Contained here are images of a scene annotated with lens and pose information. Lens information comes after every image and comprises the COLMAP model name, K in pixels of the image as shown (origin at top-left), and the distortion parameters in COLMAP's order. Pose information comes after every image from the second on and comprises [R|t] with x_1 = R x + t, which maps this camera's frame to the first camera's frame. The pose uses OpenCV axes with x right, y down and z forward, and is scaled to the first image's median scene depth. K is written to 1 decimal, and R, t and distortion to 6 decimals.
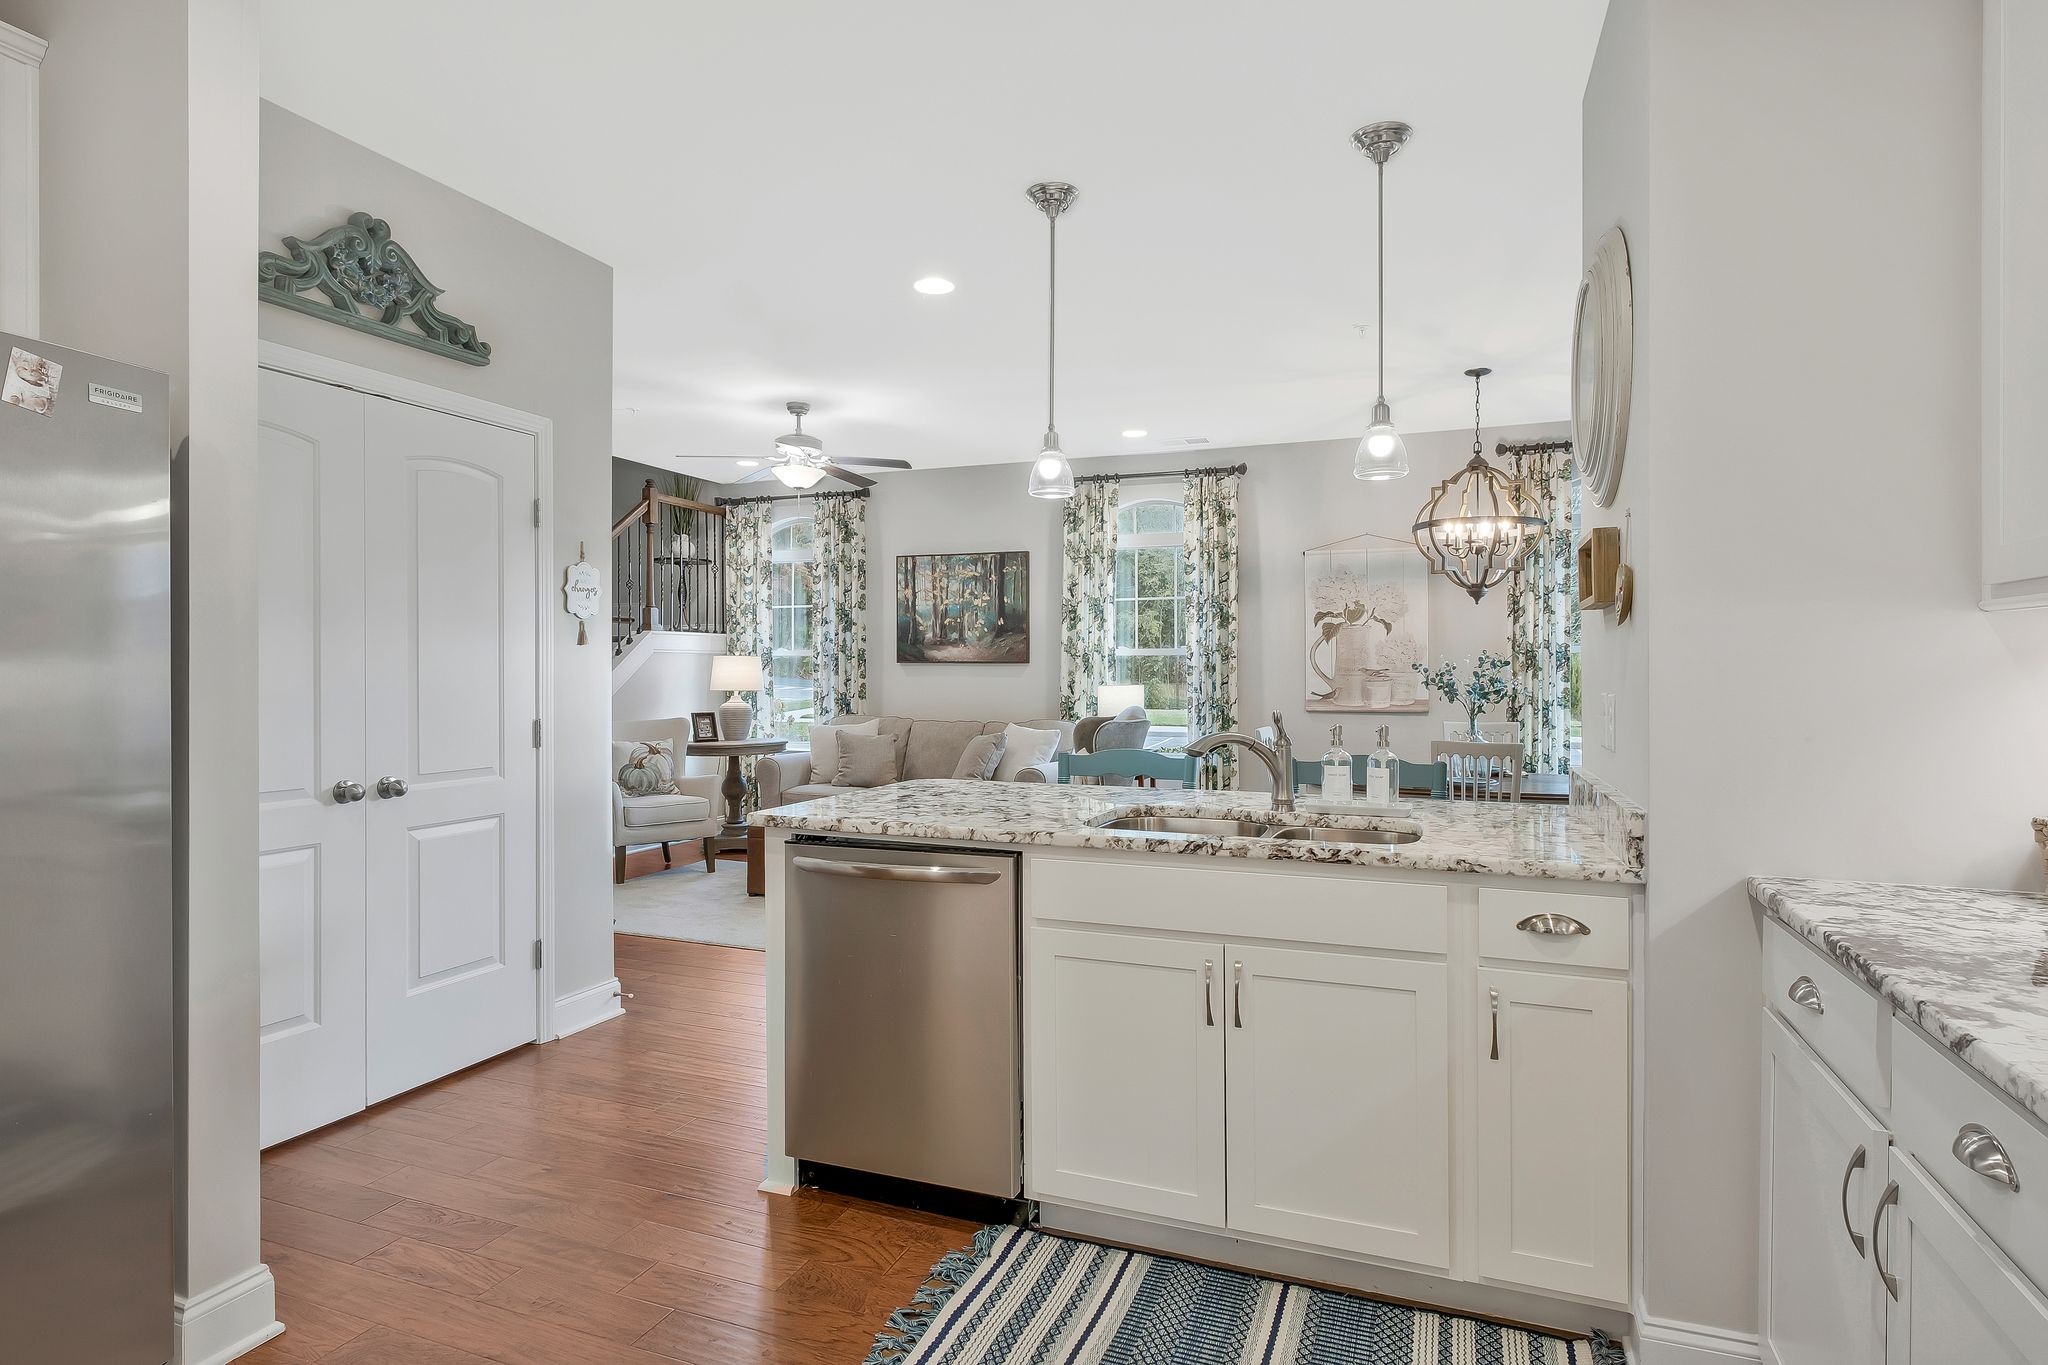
lens RADIAL K [[1074.0, 0, 1003.5], [0, 1074.0, 676.1], [0, 0, 1]] dist [0.035923, -0.000143]
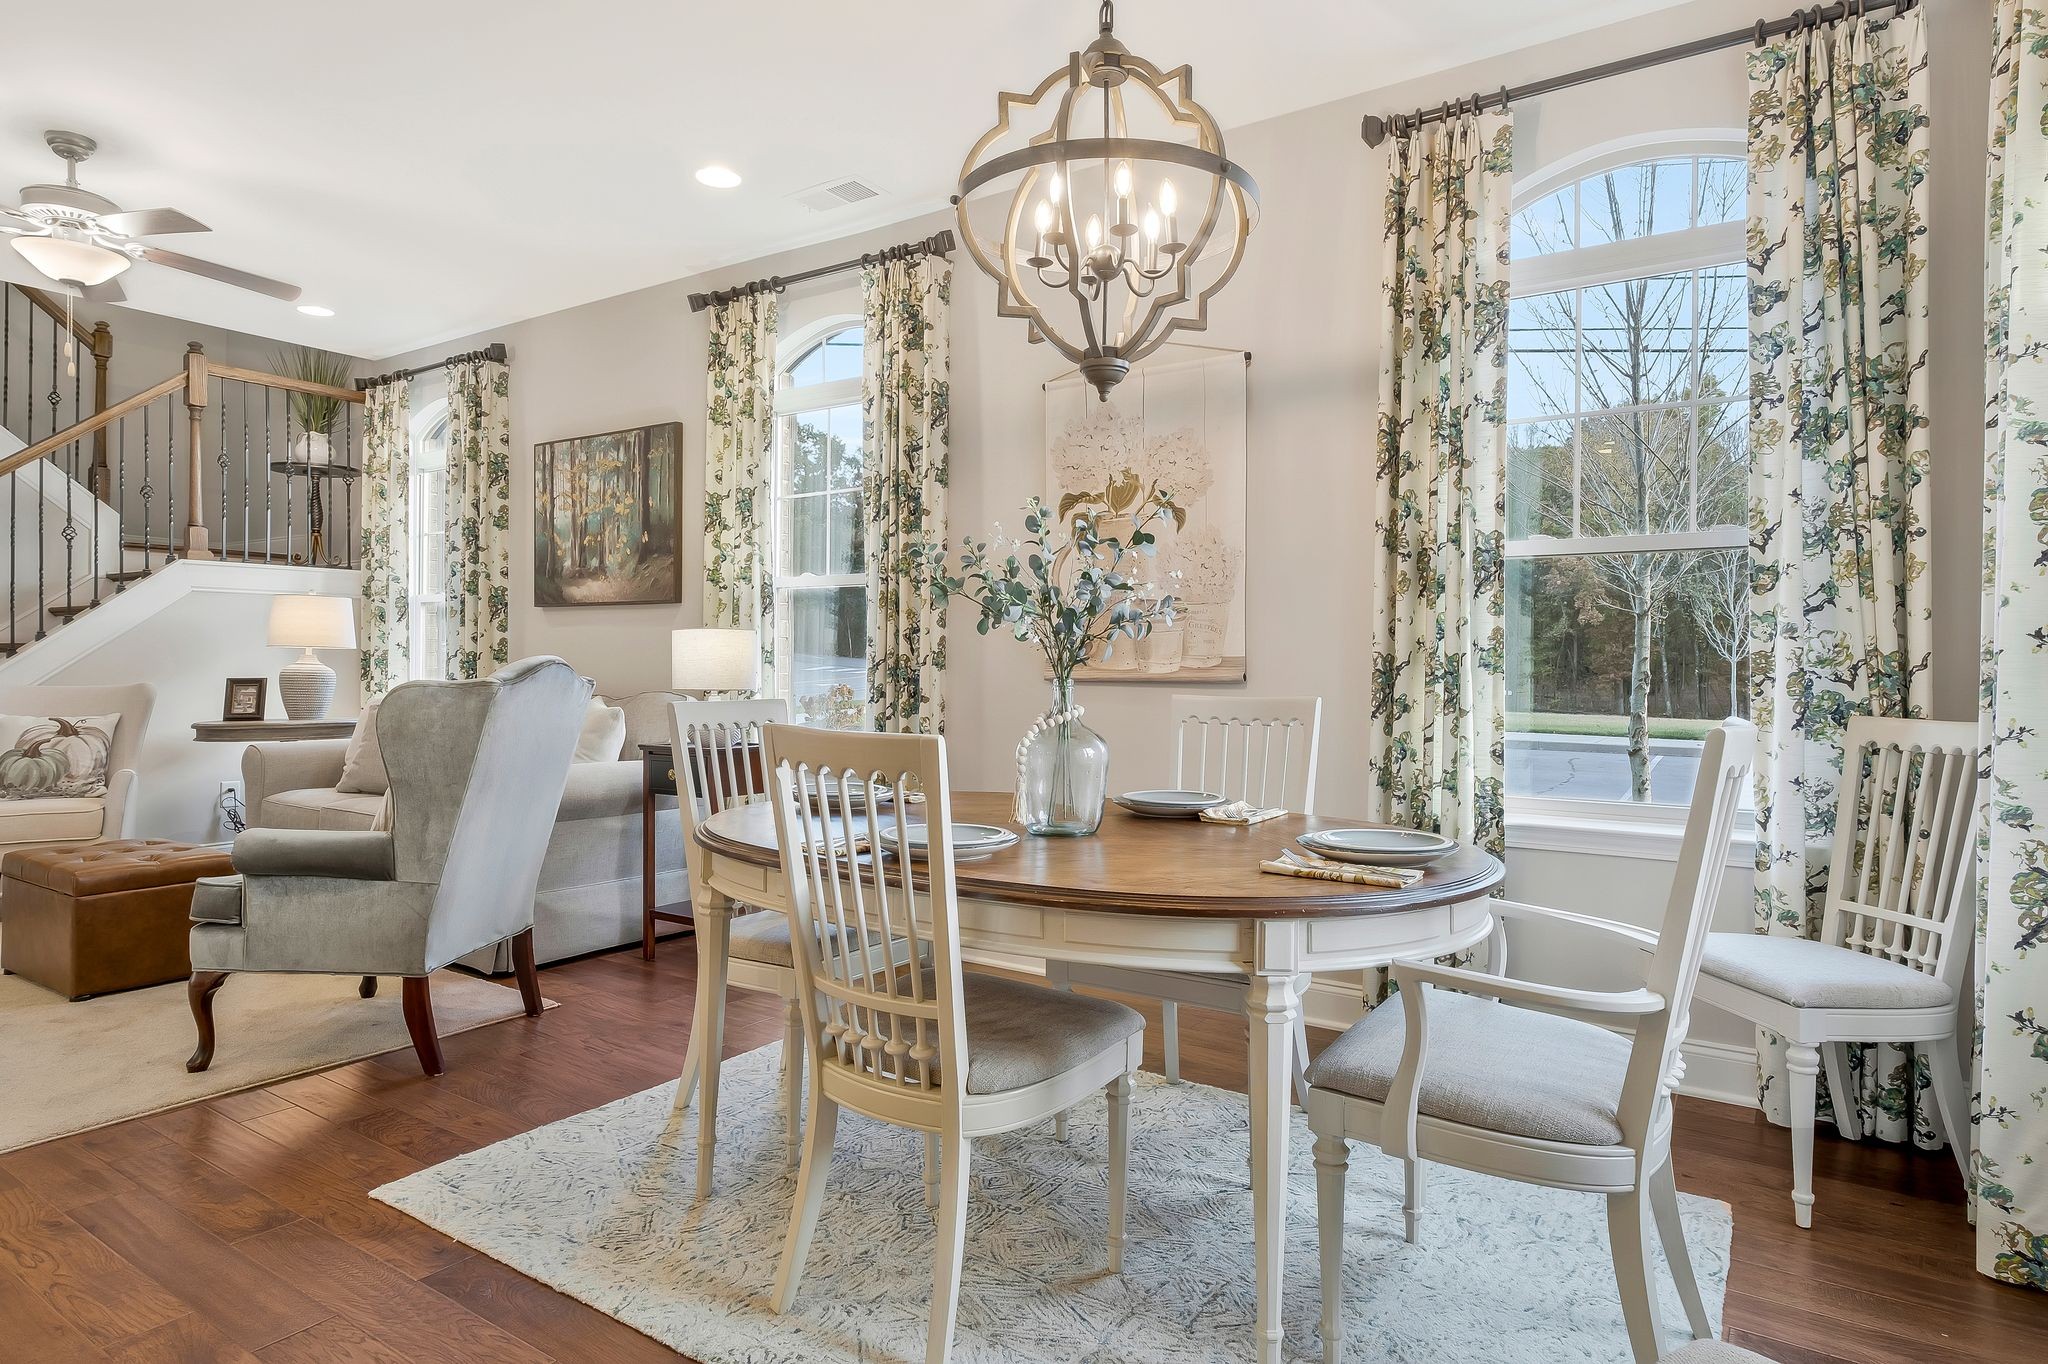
lens RADIAL K [[1173.2, 0, 955.2], [0, 1173.2, 669.9], [0, 0, 1]] dist [0.023647, -0.000646]
pose [[0.972703, 0.008788, -0.231888, 0.324314], [-0.009047, 0.999959, -0.000054, 0.024364], [0.231878, 0.002150, 0.972742, 0.363625]]
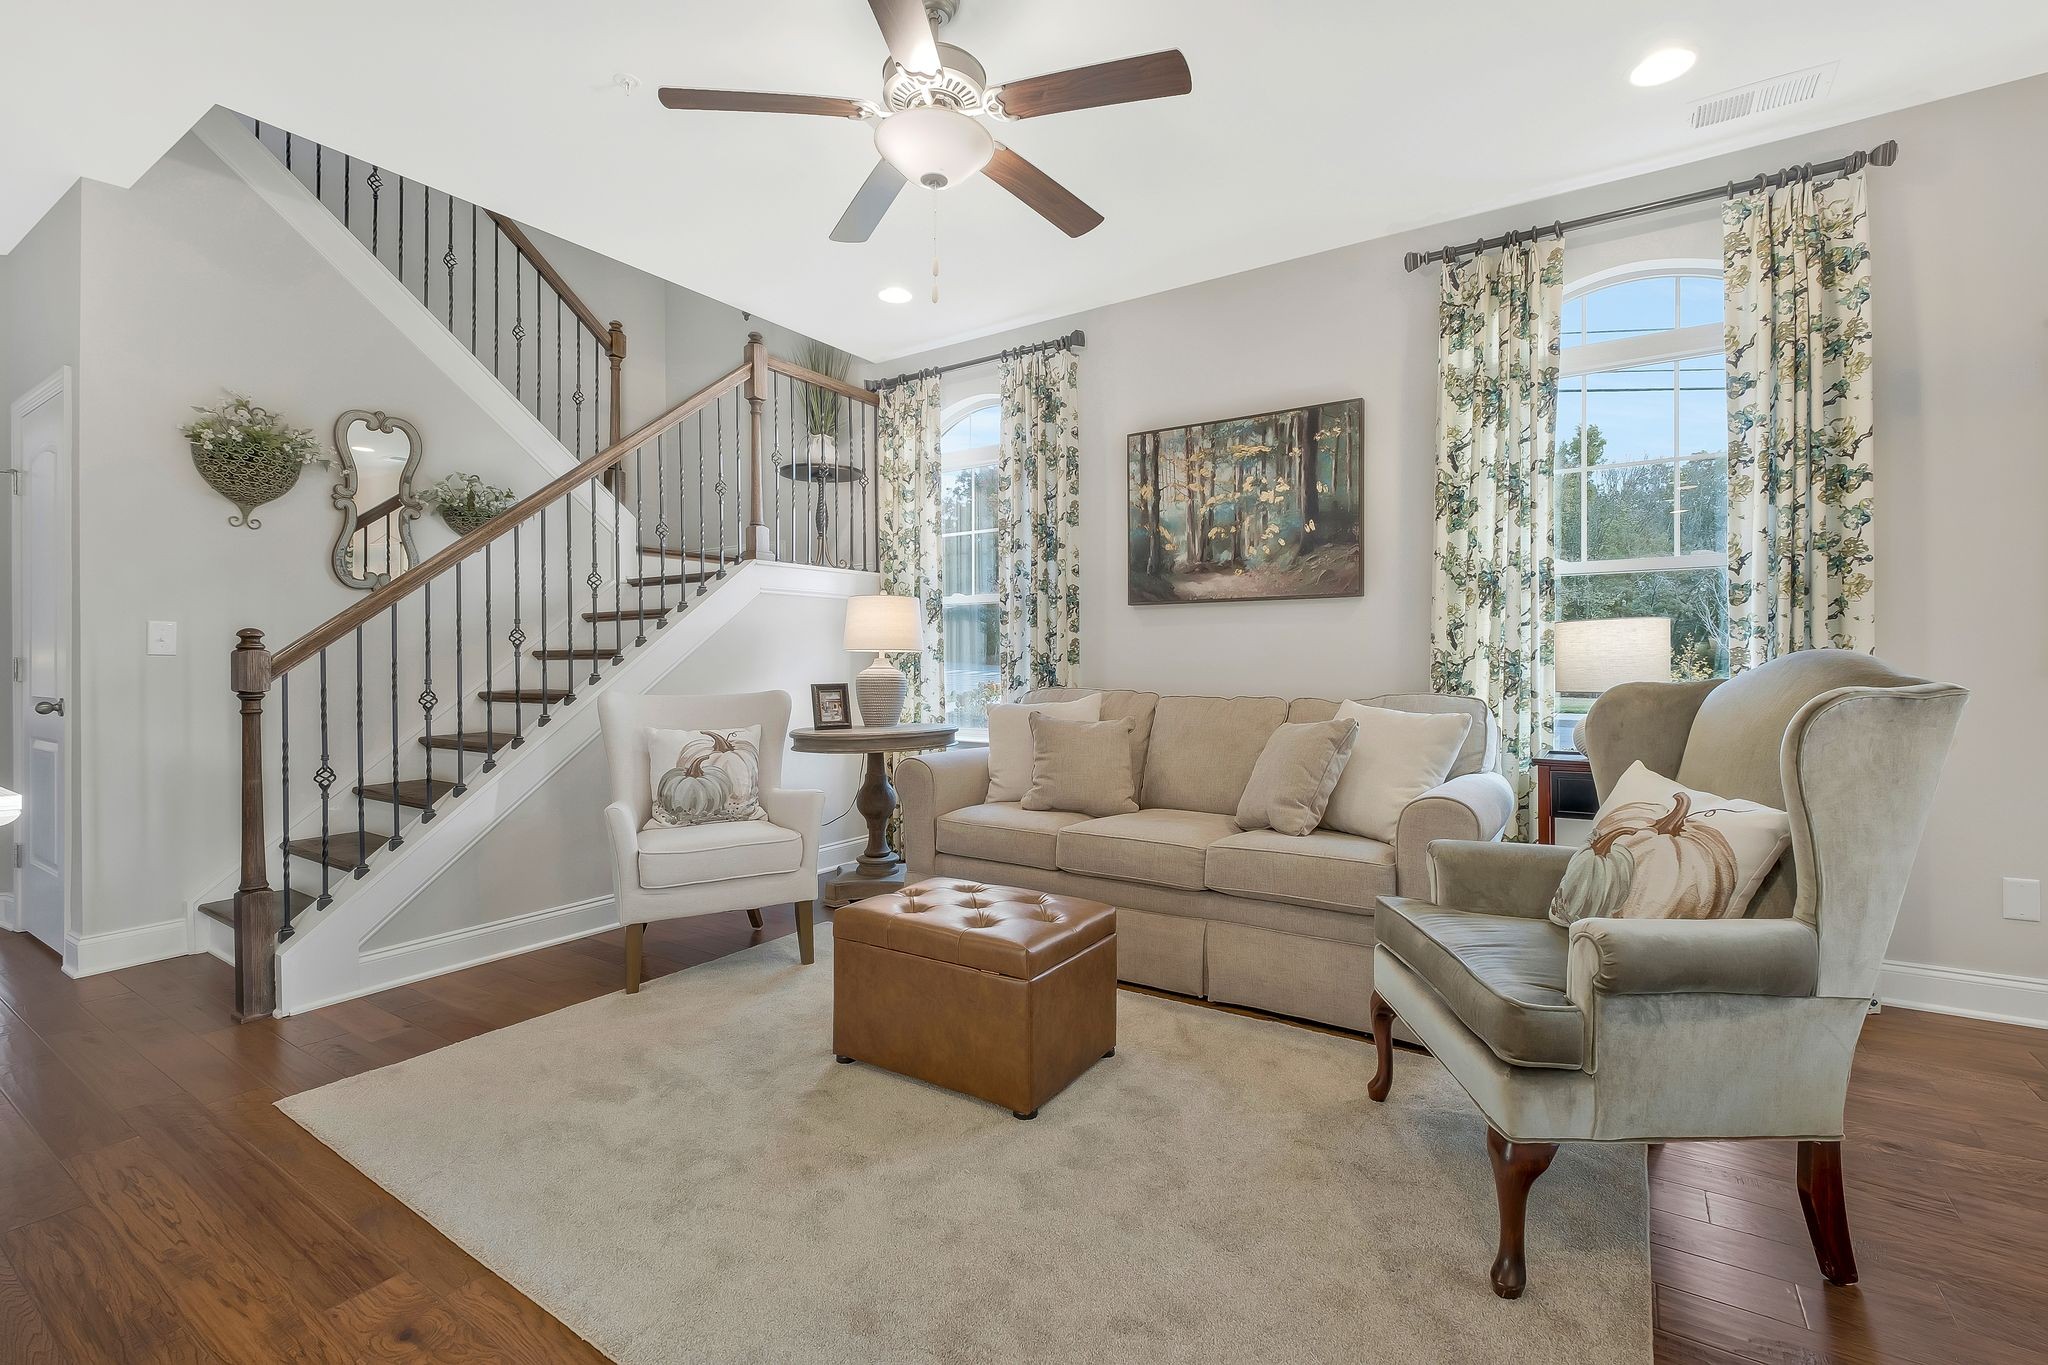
lens RADIAL K [[838.5, 0, 1056.7], [0, 838.5, 672.7], [0, 0, 1]] dist [-0.000937, -0.000133]
pose [[0.989469, -0.002404, -0.144727, -0.070771], [0.002975, 0.999989, 0.003728, 0.025535], [0.144717, -0.004119, 0.989465, 0.516806]]
